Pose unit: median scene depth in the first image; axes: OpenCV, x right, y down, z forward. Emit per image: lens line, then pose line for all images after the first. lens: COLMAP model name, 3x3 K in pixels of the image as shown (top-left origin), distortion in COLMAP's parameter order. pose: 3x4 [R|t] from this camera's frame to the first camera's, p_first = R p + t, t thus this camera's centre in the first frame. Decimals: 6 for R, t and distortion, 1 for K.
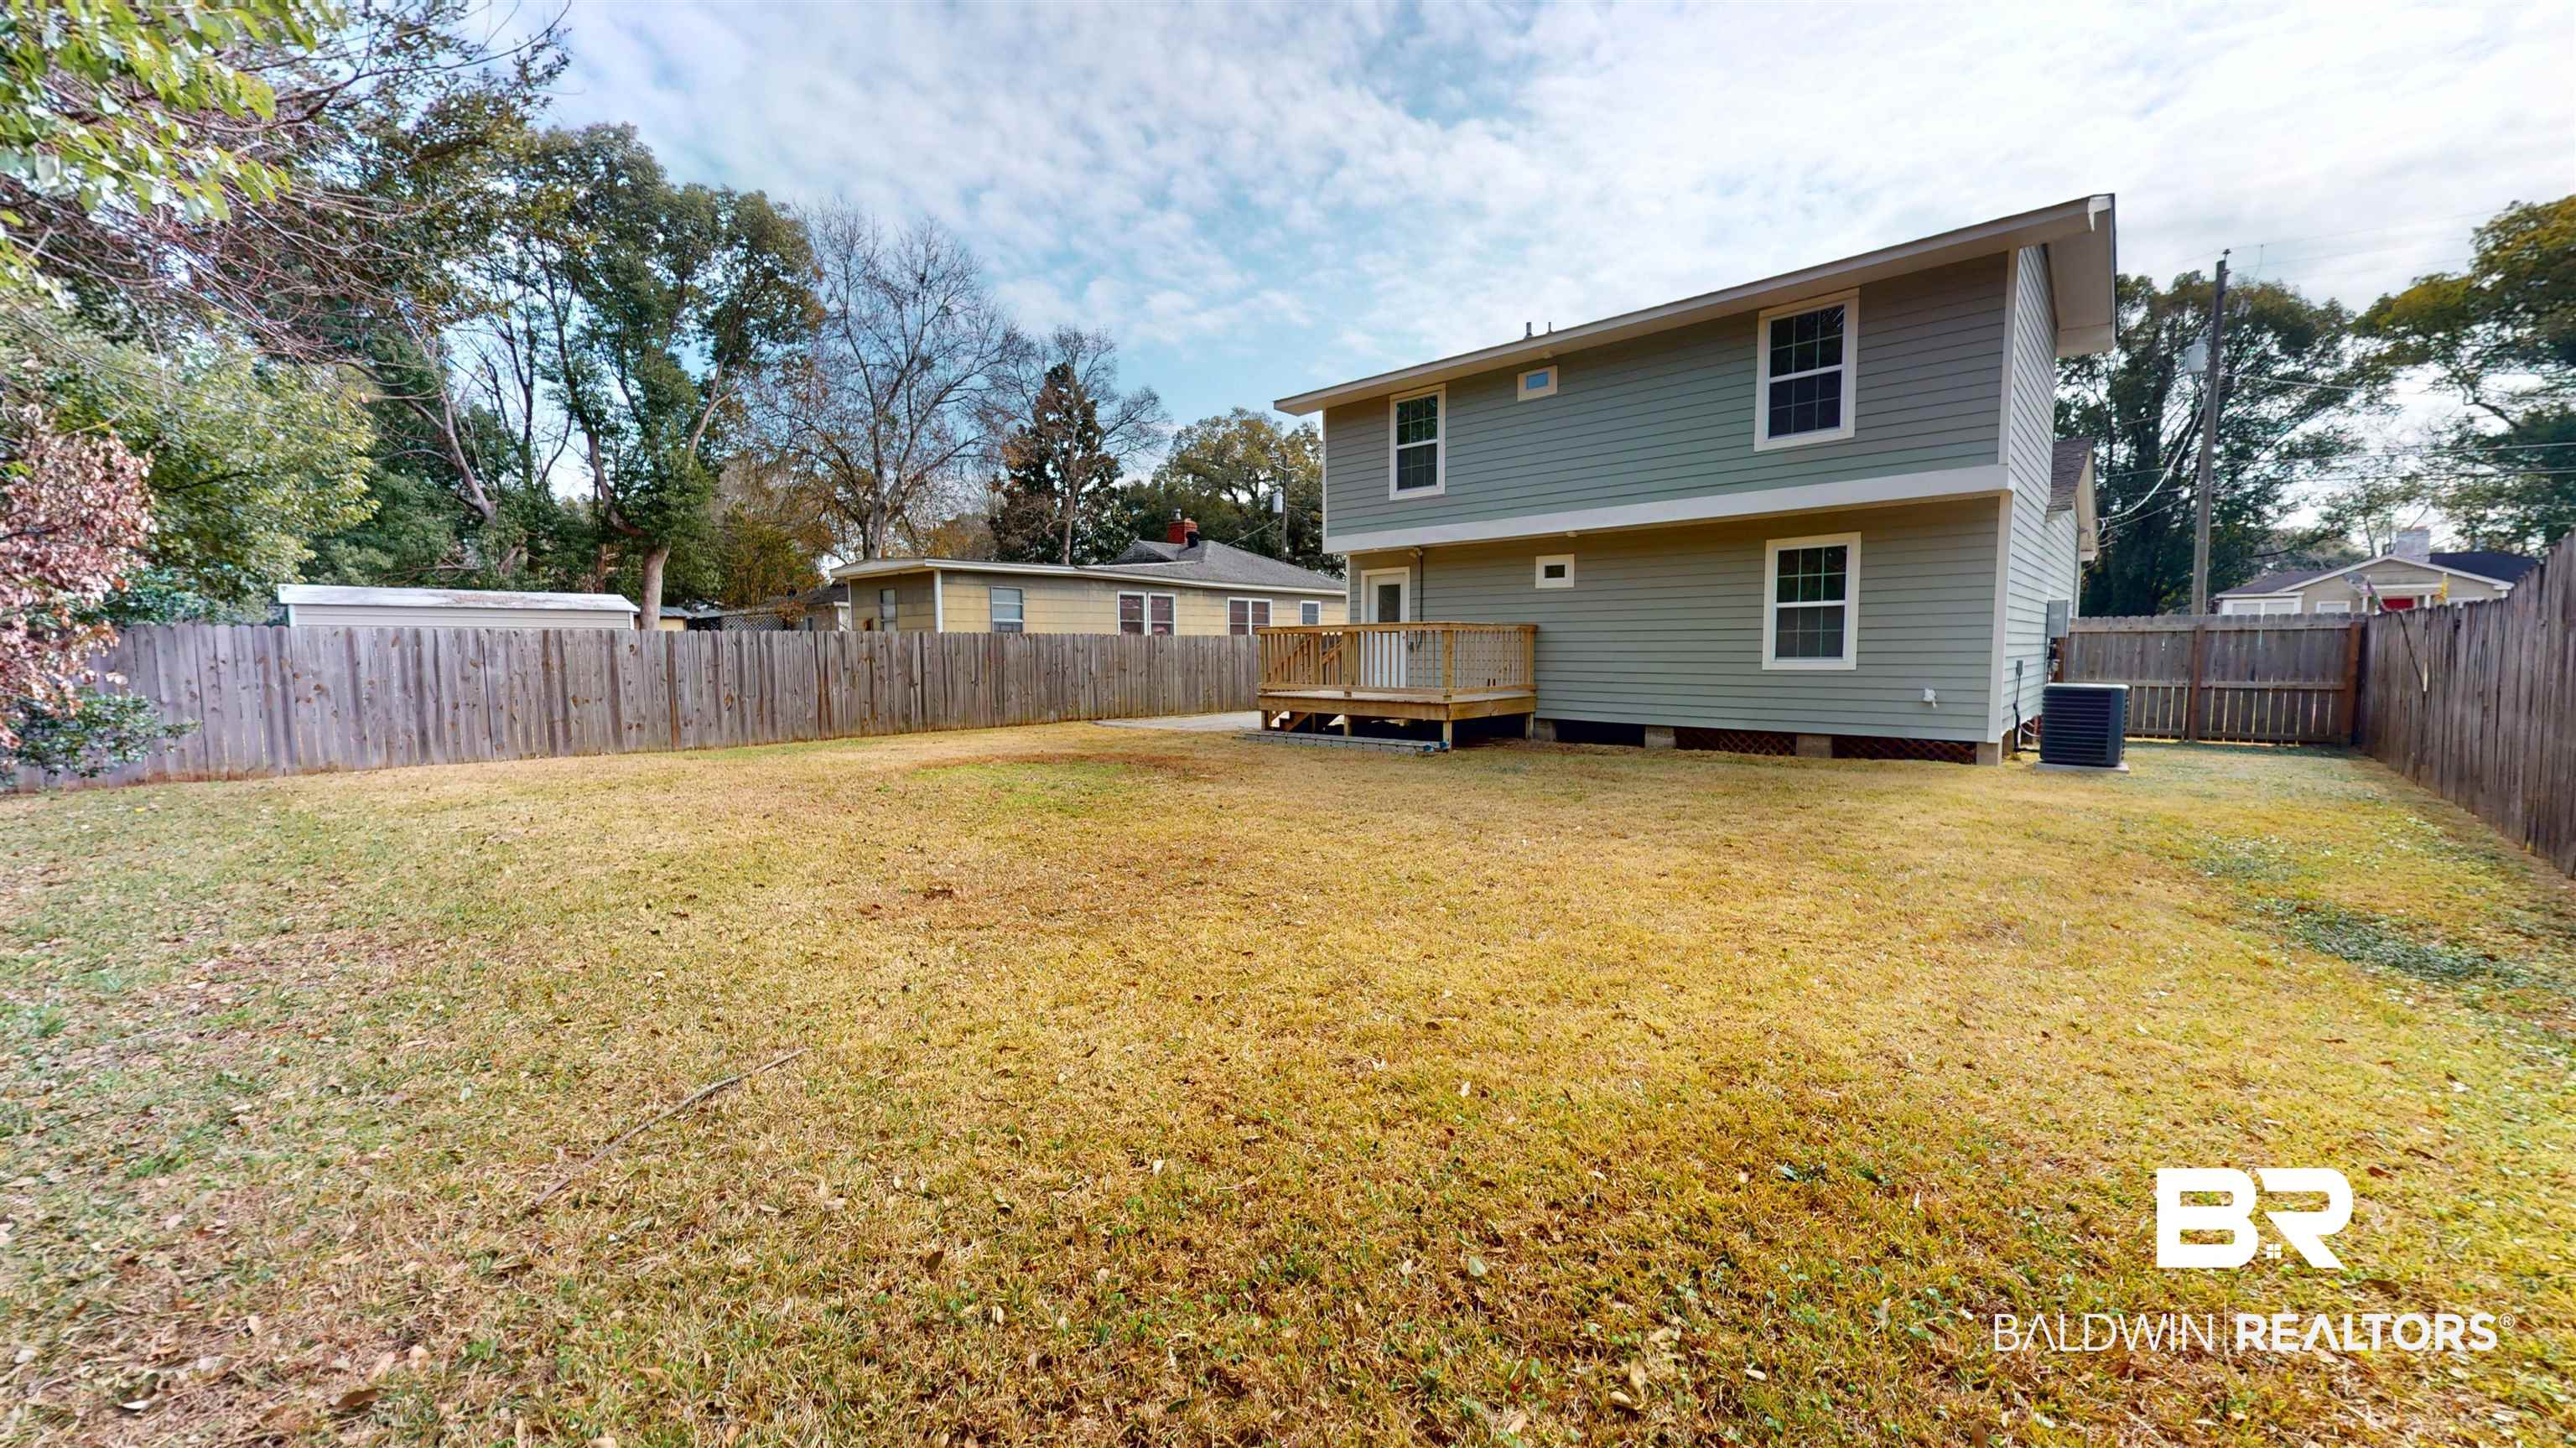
lens RADIAL K [[937.3, 0, 1280.3], [0, 937.3, 726.8], [0, 0, 1]] dist [0.008876, 0.000554]
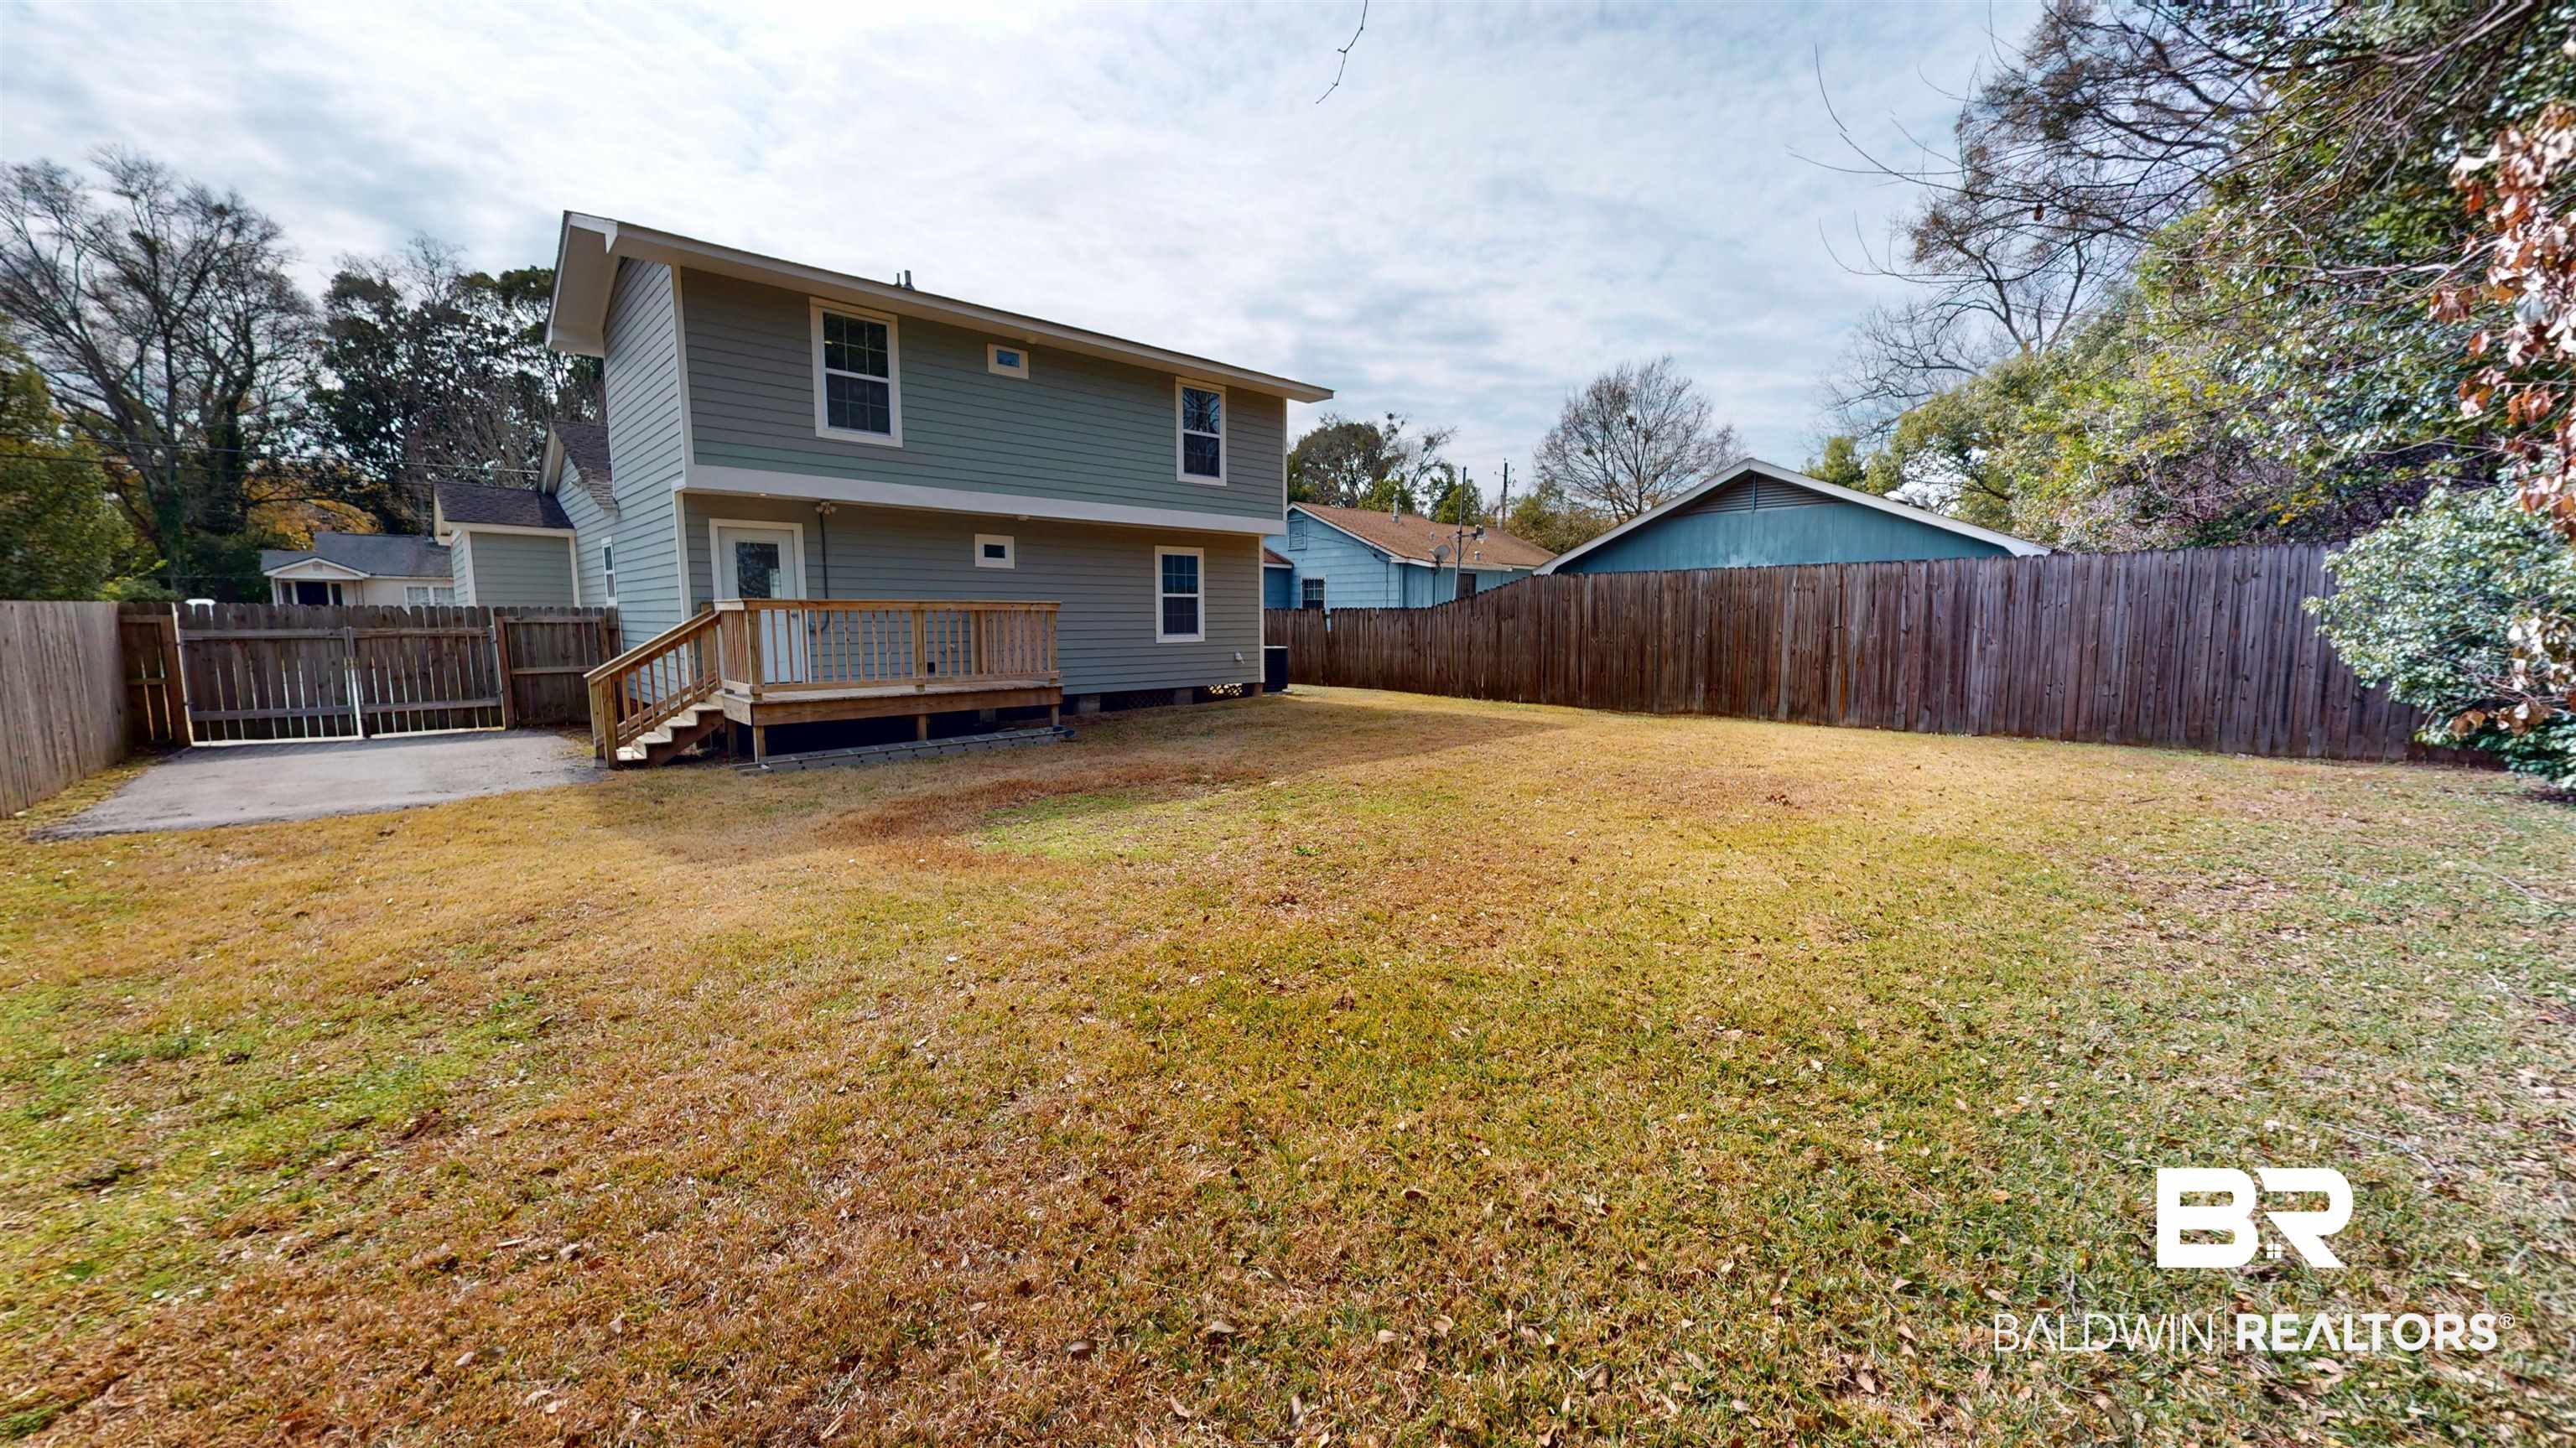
lens RADIAL K [[937.3, 0, 1279.3], [0, 937.3, 709.0], [0, 0, 1]] dist [0.008876, 0.000554]
pose [[0.056845, -0.088280, 0.994472, -0.704066], [0.095314, 0.992013, 0.082613, -0.053817], [-0.993823, 0.090090, 0.064806, 0.656655]]
